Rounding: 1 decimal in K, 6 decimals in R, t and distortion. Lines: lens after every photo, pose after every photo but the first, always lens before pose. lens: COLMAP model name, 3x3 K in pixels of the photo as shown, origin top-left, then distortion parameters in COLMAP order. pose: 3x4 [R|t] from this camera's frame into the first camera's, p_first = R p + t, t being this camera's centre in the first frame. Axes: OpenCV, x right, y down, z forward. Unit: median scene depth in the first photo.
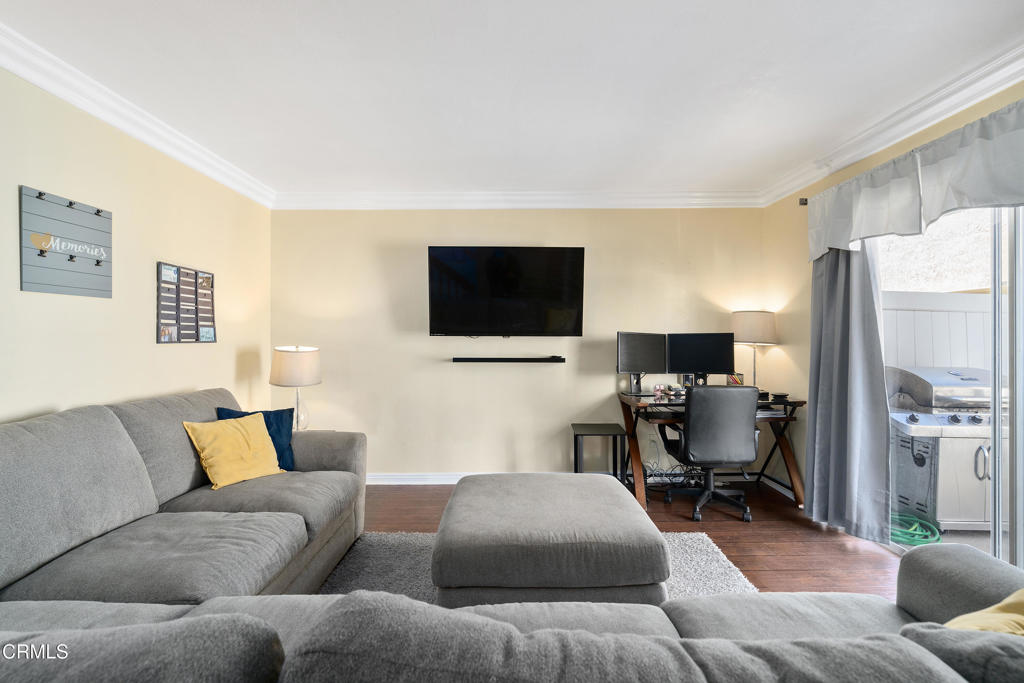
lens RADIAL K [[467.8, 0, 512.0], [0, 467.8, 346.3], [0, 0, 1]] dist [-0.005744, 0.000174]
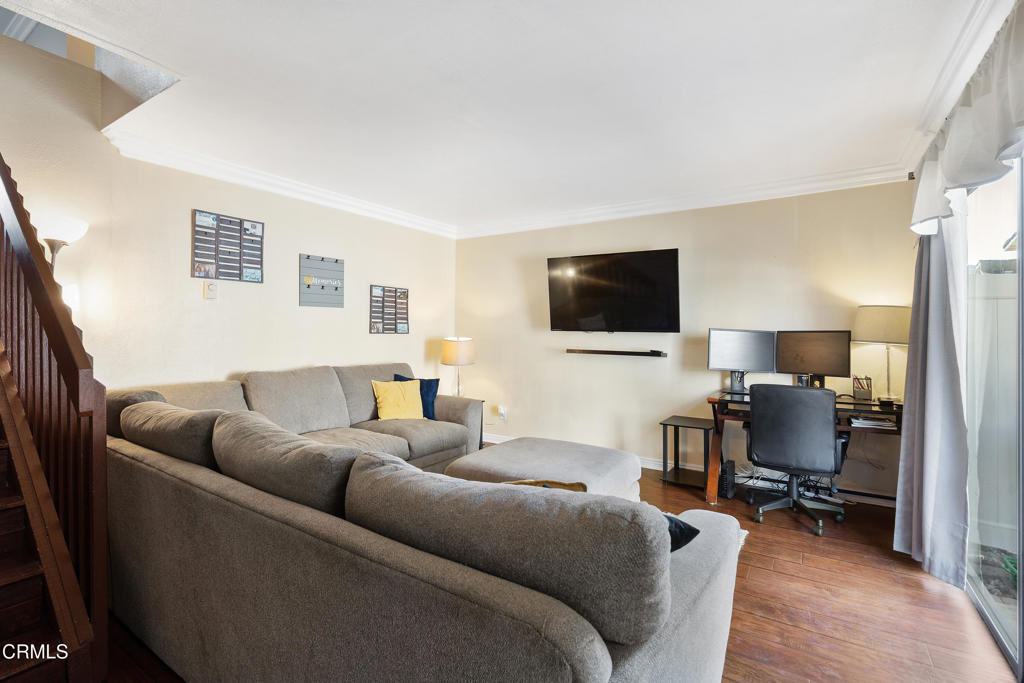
lens RADIAL K [[478.2, 0, 510.9], [0, 478.2, 340.1], [0, 0, 1]] dist [-0.020686, 0.000103]
pose [[0.827972, 0.020164, -0.560407, 0.572999], [-0.022341, 0.999746, 0.002966, 0.001052], [0.560325, 0.010064, 0.828212, -0.125999]]
